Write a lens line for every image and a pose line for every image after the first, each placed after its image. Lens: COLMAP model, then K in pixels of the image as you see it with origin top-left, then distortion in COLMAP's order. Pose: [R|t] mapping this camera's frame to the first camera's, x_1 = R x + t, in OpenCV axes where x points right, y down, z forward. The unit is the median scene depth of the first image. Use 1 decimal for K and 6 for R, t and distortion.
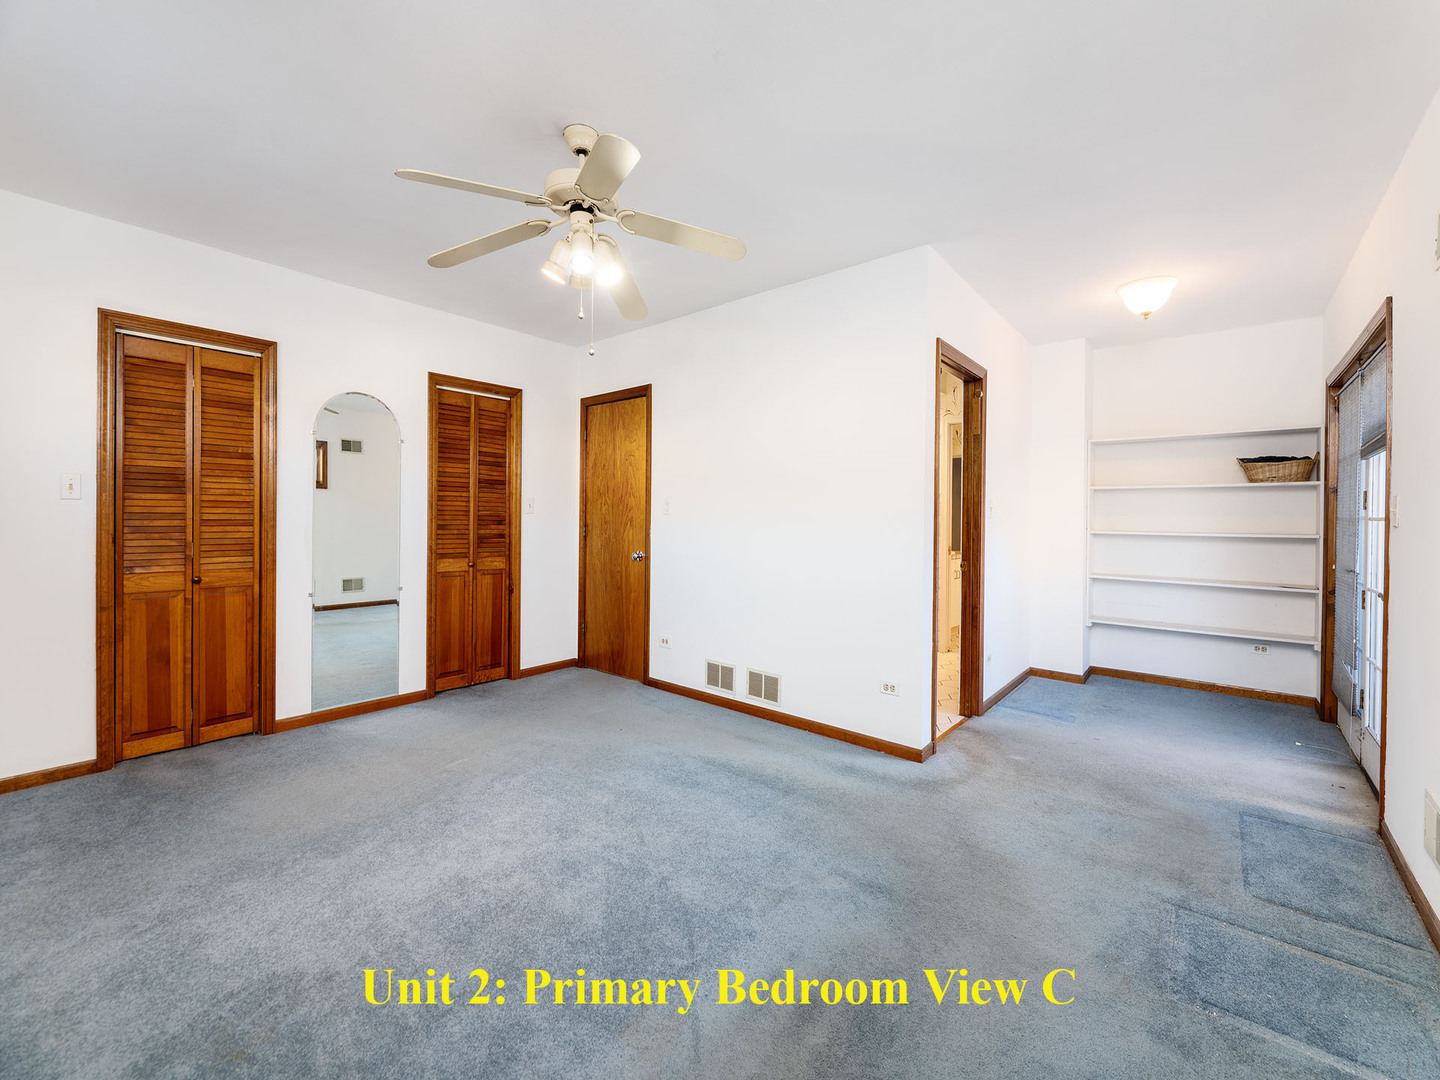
lens RADIAL K [[565.4, 0, 724.1], [0, 565.4, 532.0], [0, 0, 1]] dist [-0.001176, 0.000505]
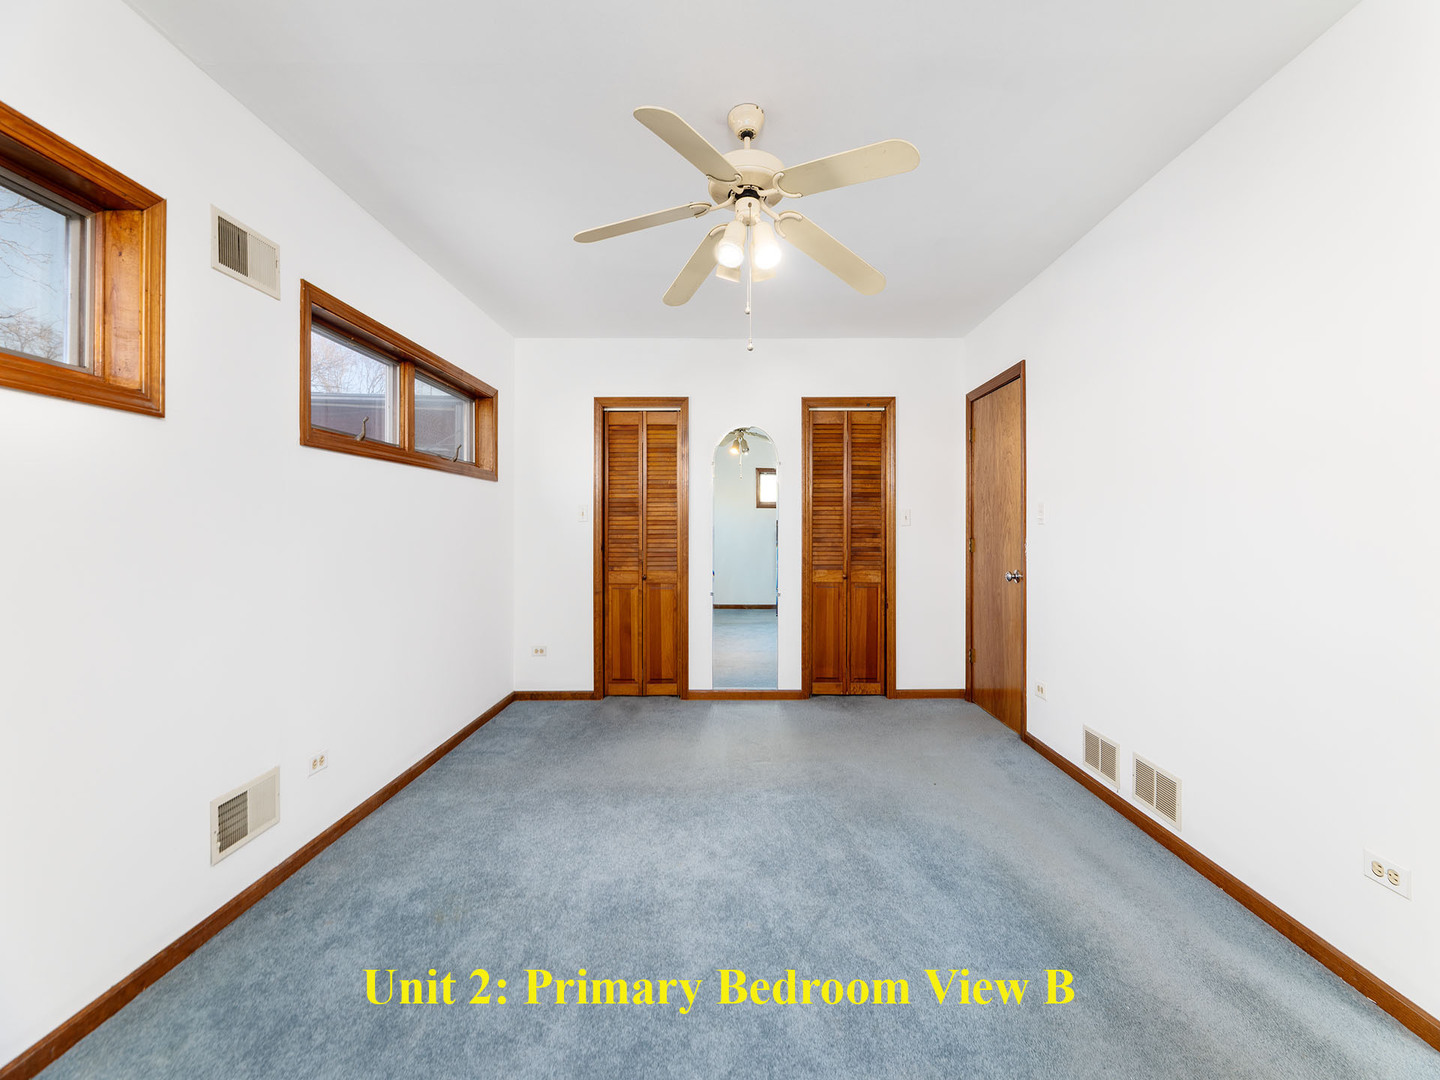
lens RADIAL K [[565.4, 0, 724.4], [0, 565.4, 532.9], [0, 0, 1]] dist [-0.001176, 0.000505]
pose [[0.662810, -0.007674, -0.748748, 0.222031], [-0.008888, 0.999796, -0.018115, -0.001045], [0.748735, 0.018662, 0.662607, 0.197566]]
